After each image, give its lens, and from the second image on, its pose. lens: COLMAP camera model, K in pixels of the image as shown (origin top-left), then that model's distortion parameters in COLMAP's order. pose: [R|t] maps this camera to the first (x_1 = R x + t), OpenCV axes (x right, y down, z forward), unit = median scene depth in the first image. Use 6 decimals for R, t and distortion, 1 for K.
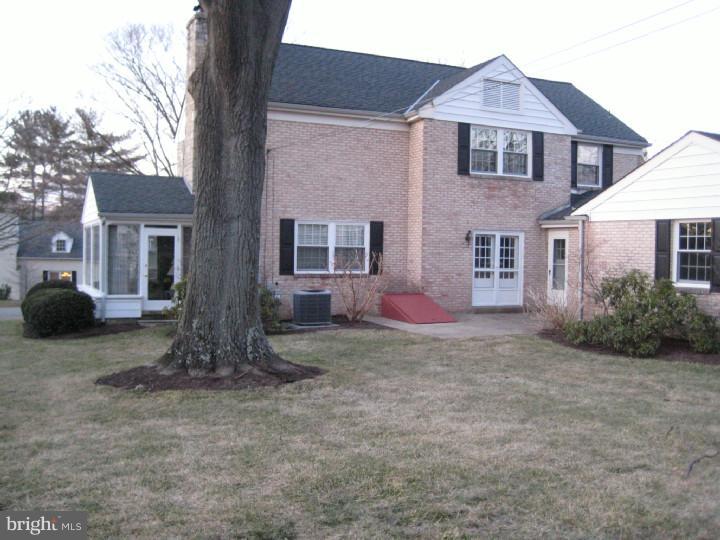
lens RADIAL K [[756.3, 0, 360.0], [0, 756.3, 270.0], [0, 0, 1]] dist [-0.074574, 0.006902]
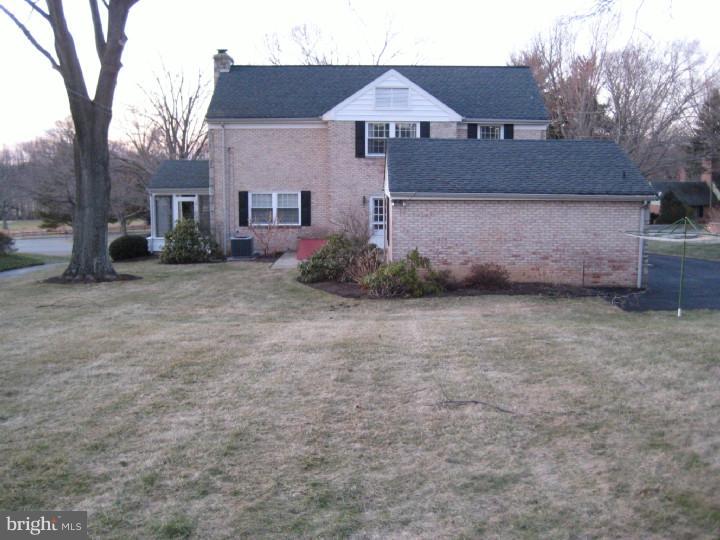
lens RADIAL K [[756.3, 0, 360.0], [0, 756.3, 270.0], [0, 0, 1]] dist [-0.074574, 0.006902]
pose [[0.900777, 0.036395, -0.432755, 0.783365], [0.002949, 0.995947, 0.089898, -0.042280], [0.434273, -0.082254, 0.897018, -0.317542]]
